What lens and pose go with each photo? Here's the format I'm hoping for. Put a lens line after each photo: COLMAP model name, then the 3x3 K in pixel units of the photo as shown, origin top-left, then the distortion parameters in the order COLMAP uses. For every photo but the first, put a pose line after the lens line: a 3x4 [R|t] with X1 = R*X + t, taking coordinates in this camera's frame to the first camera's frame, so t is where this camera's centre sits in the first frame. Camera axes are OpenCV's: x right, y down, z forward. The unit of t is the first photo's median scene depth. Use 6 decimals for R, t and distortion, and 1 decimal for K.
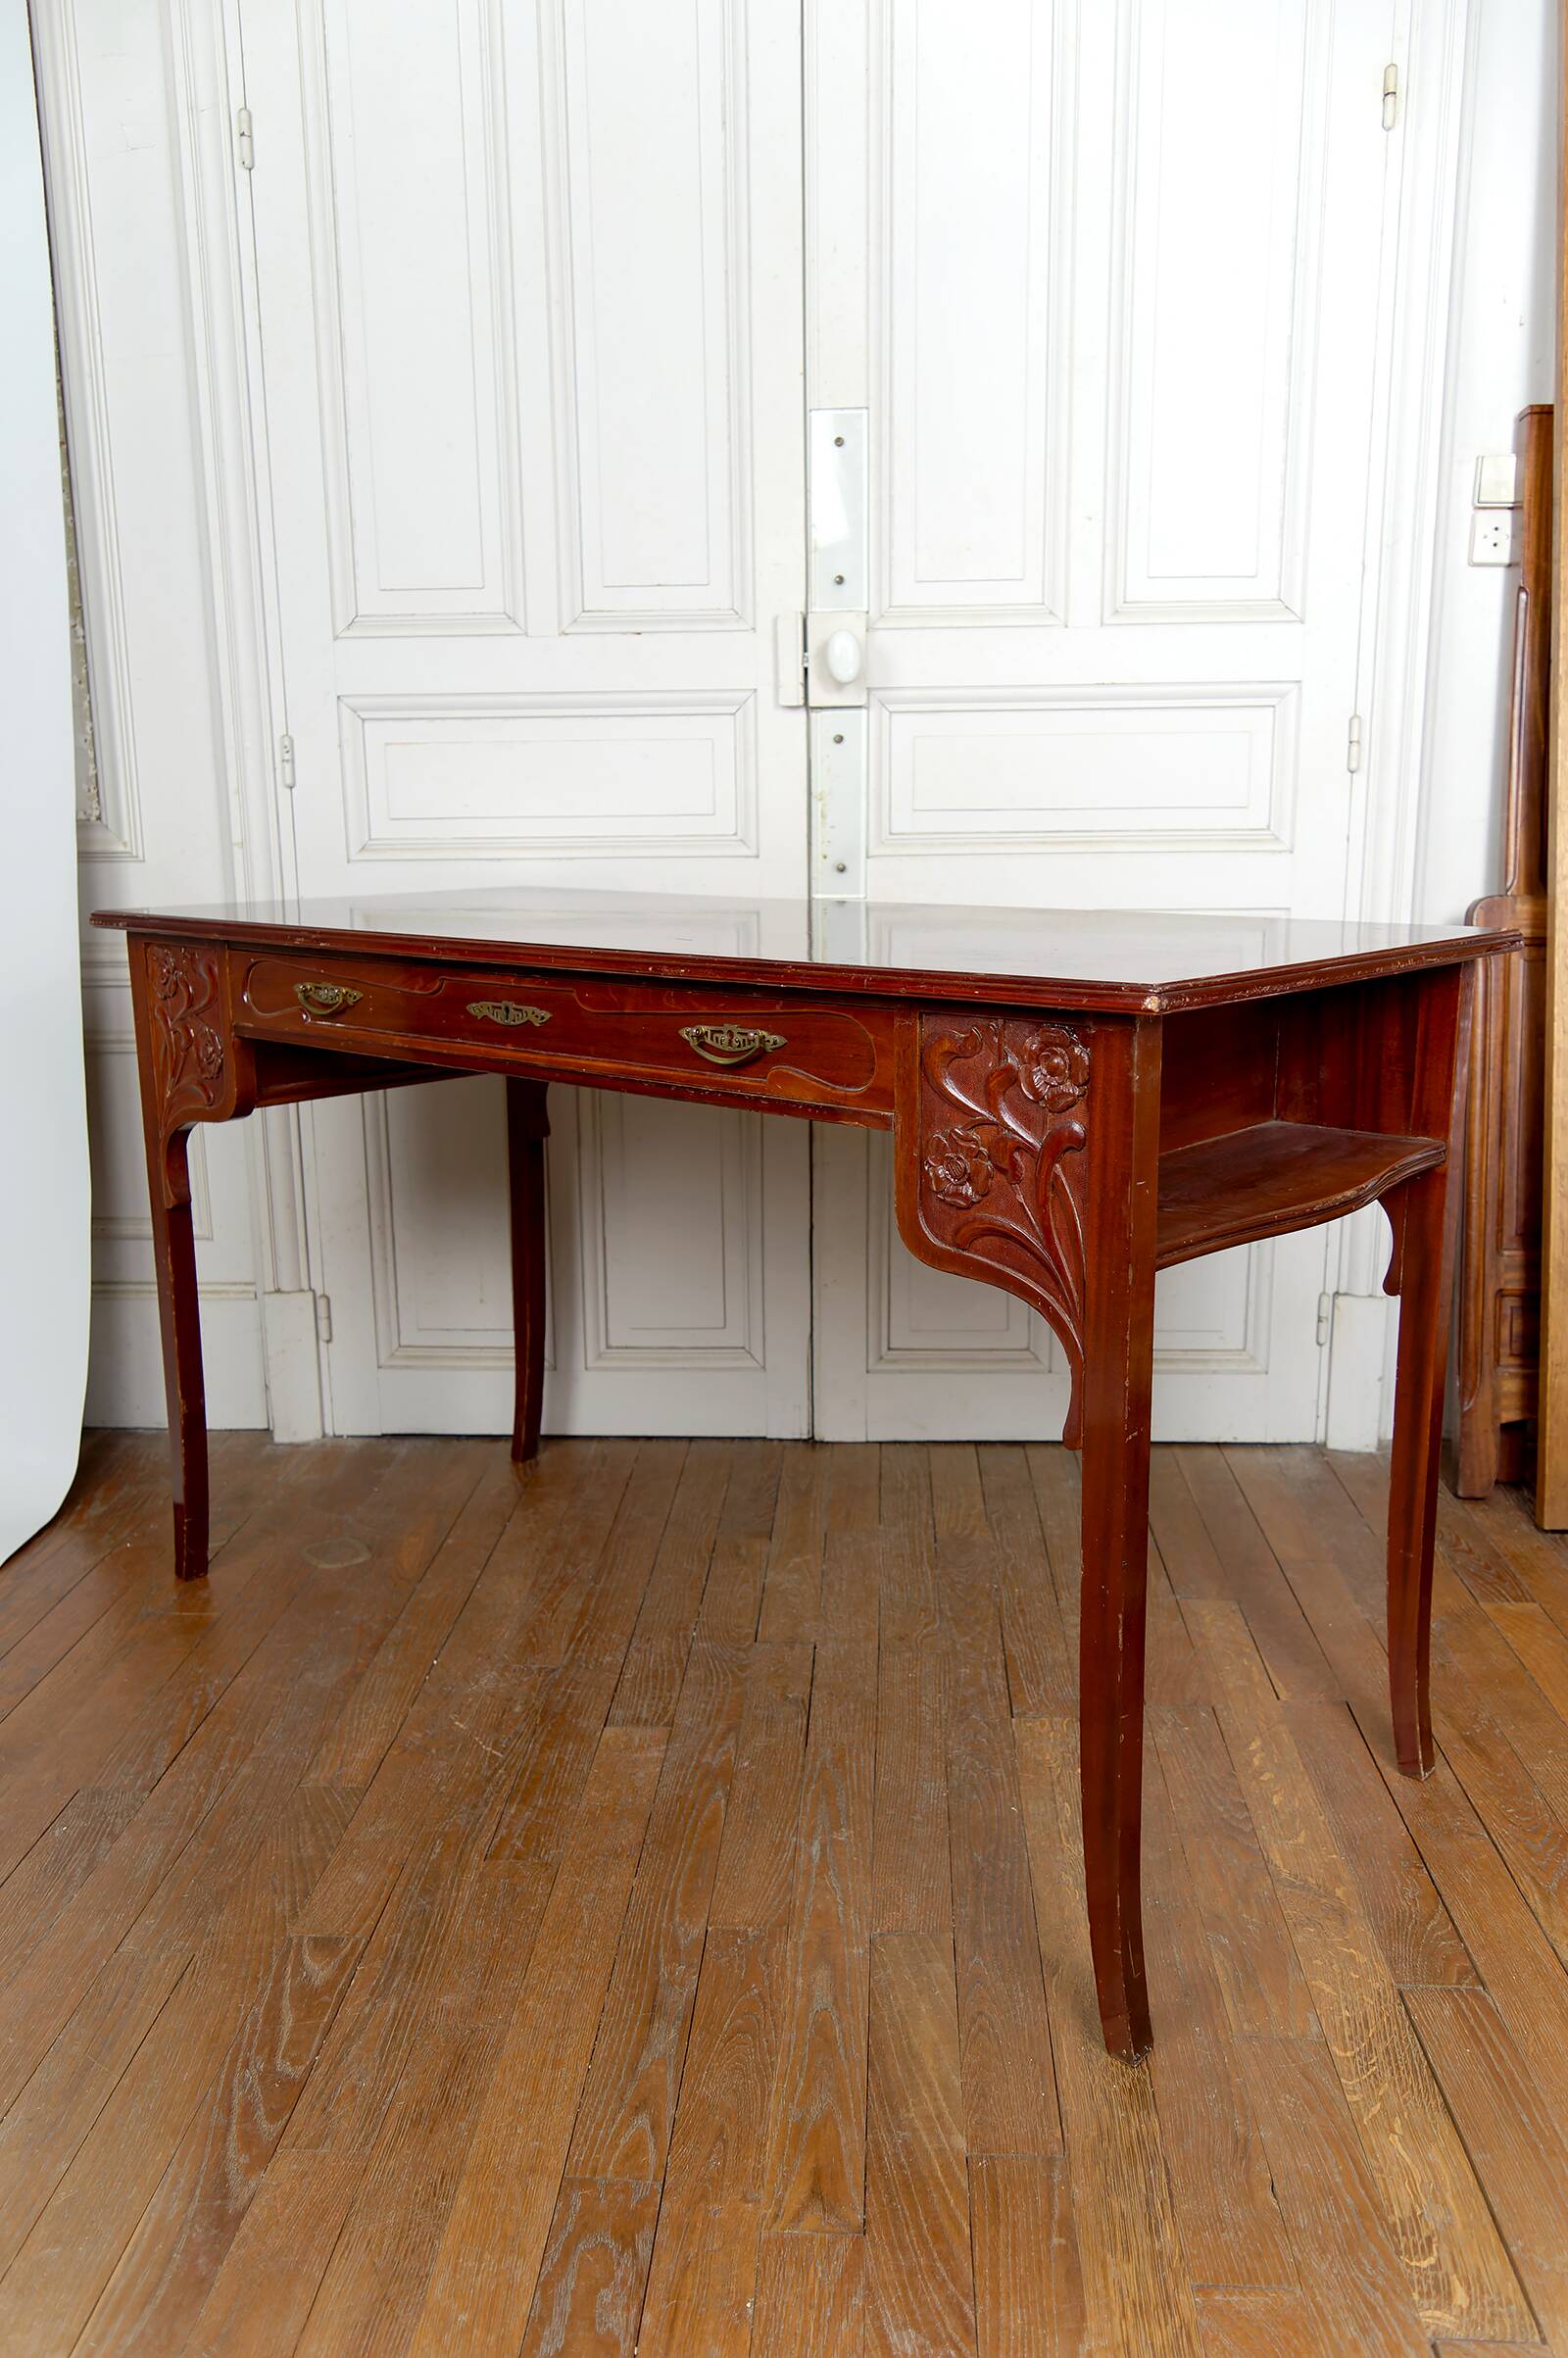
lens RADIAL K [[1818.7, 0, 772.5], [0, 1818.7, 1187.4], [0, 0, 1]] dist [0.003158, -0.000443]
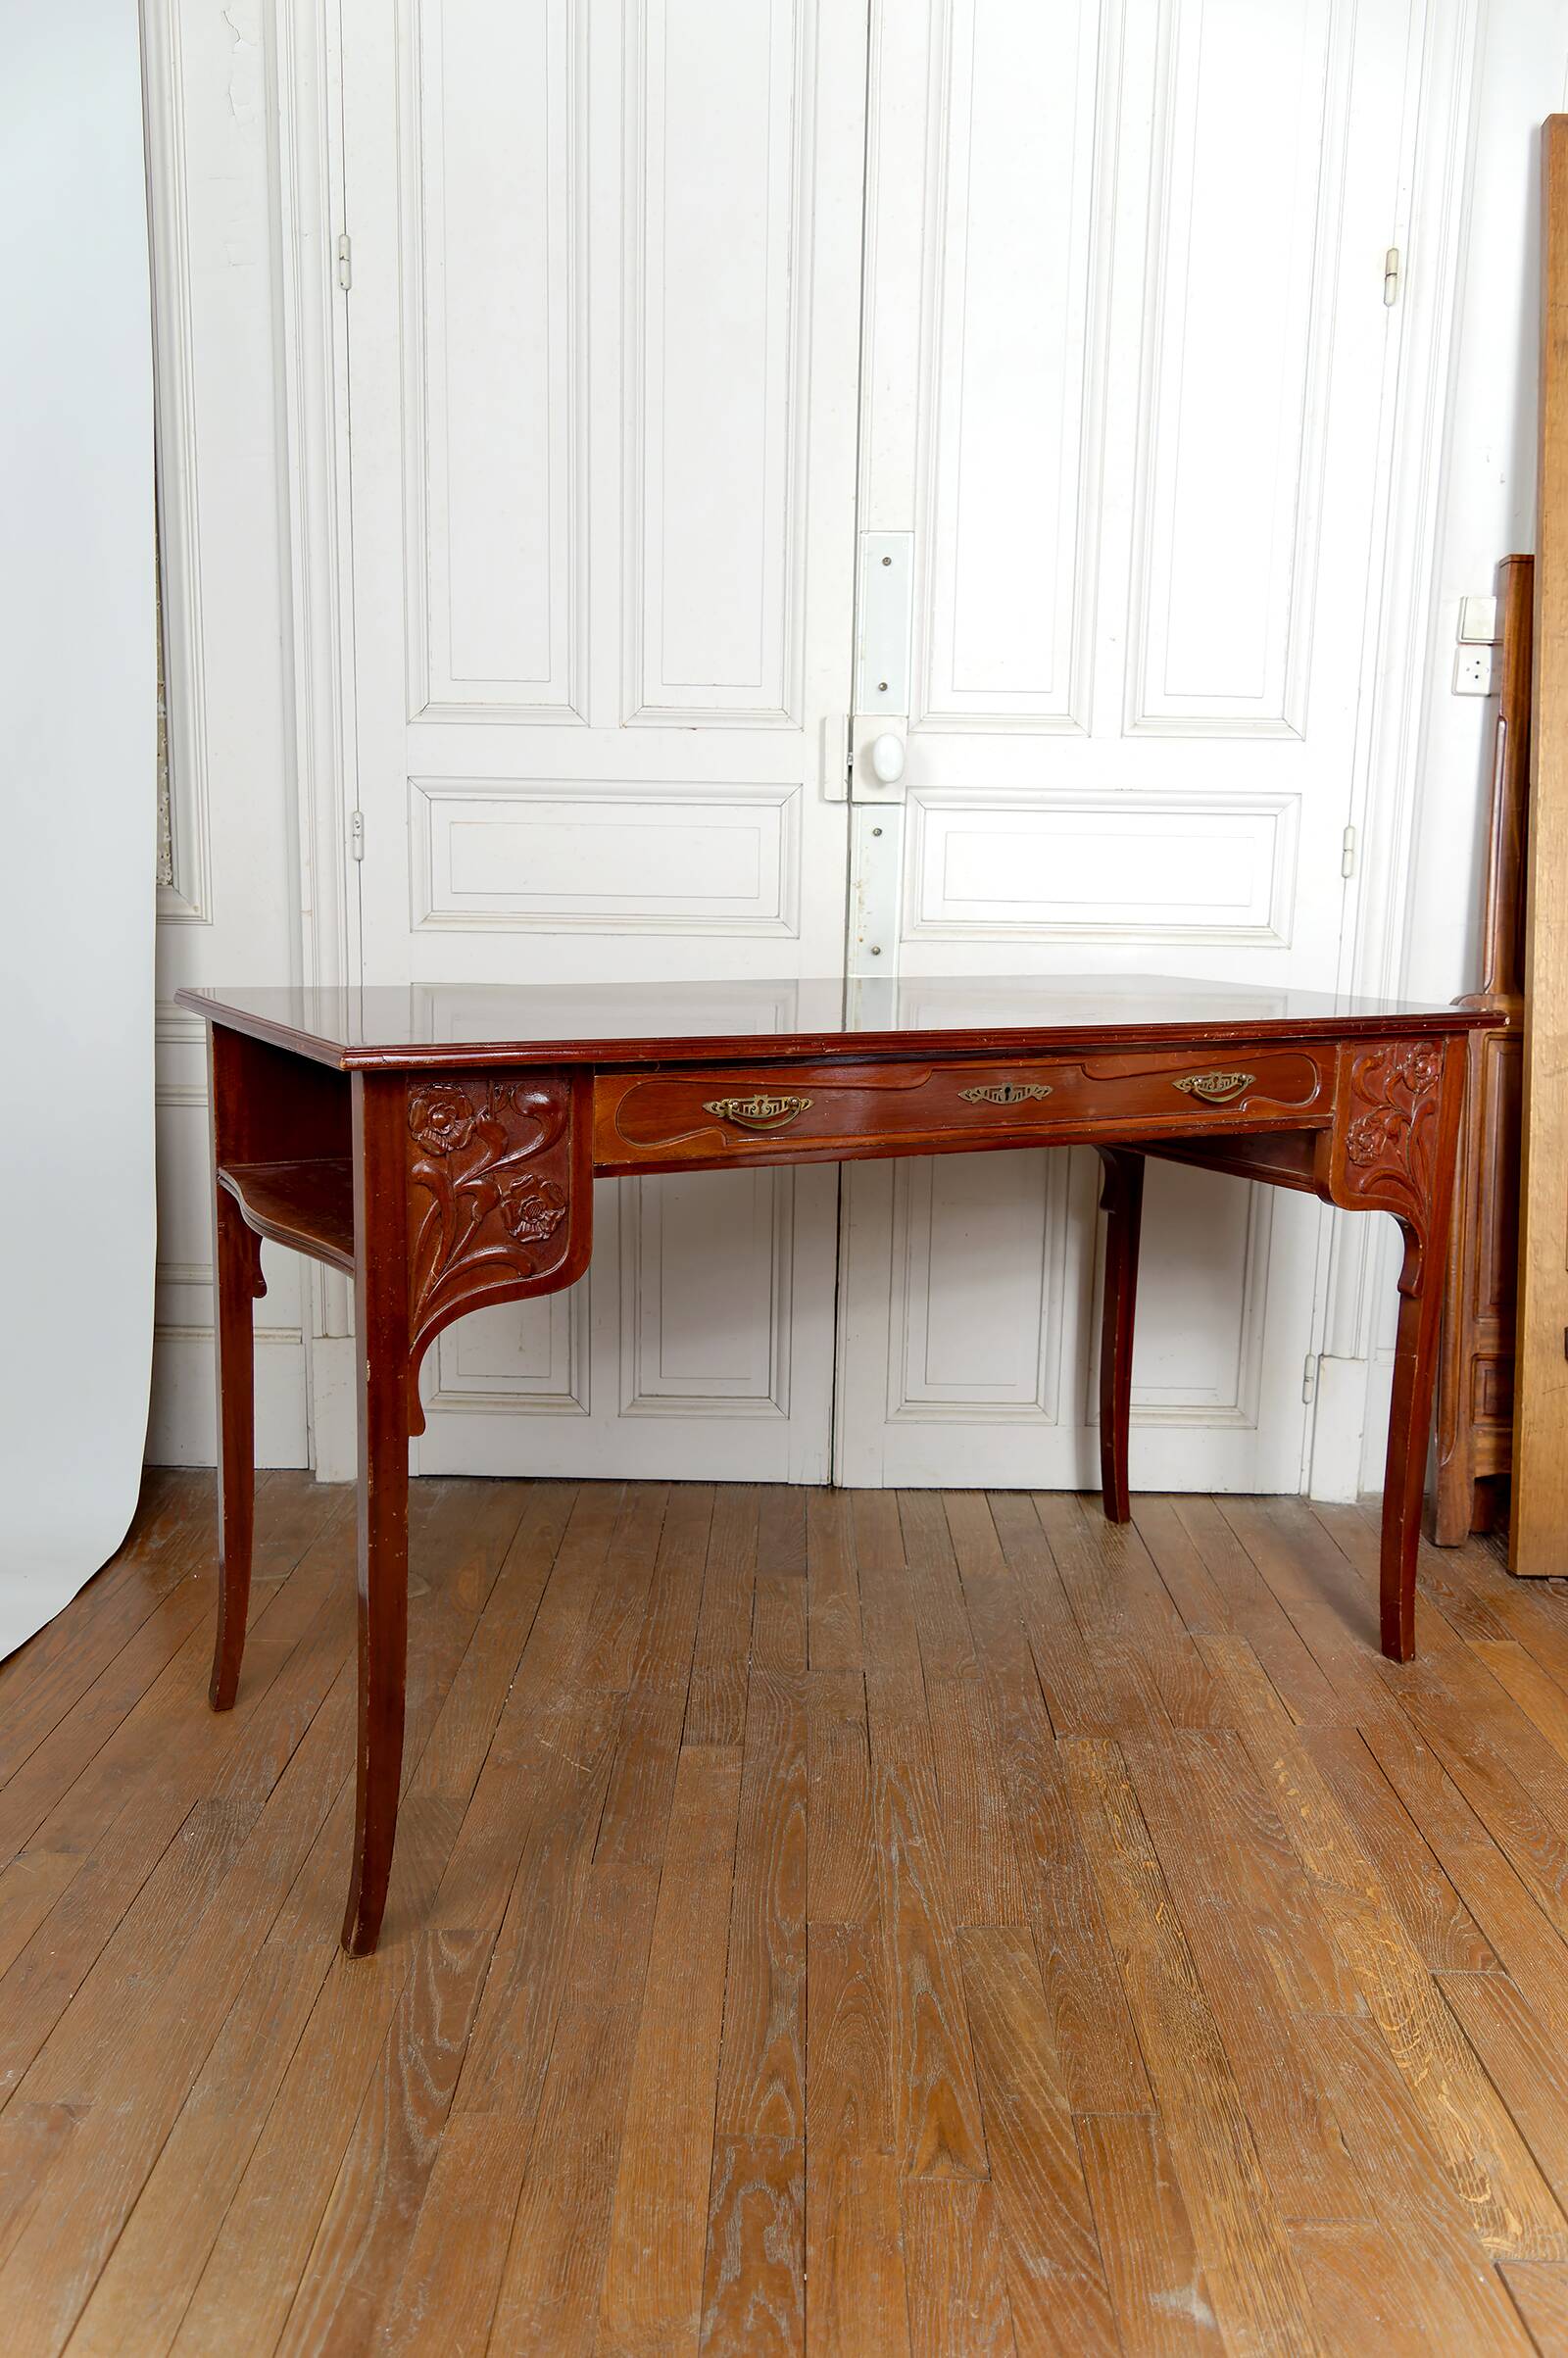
lens RADIAL K [[1820.1, 0, 775.1], [0, 1820.1, 1187.6], [0, 0, 1]] dist [0.001278, 0.001372]
pose [[0.998439, 0.021389, 0.051591, -0.098284], [-0.019760, 0.999296, -0.031880, -0.000387], [-0.052237, 0.030811, 0.998159, -0.087722]]
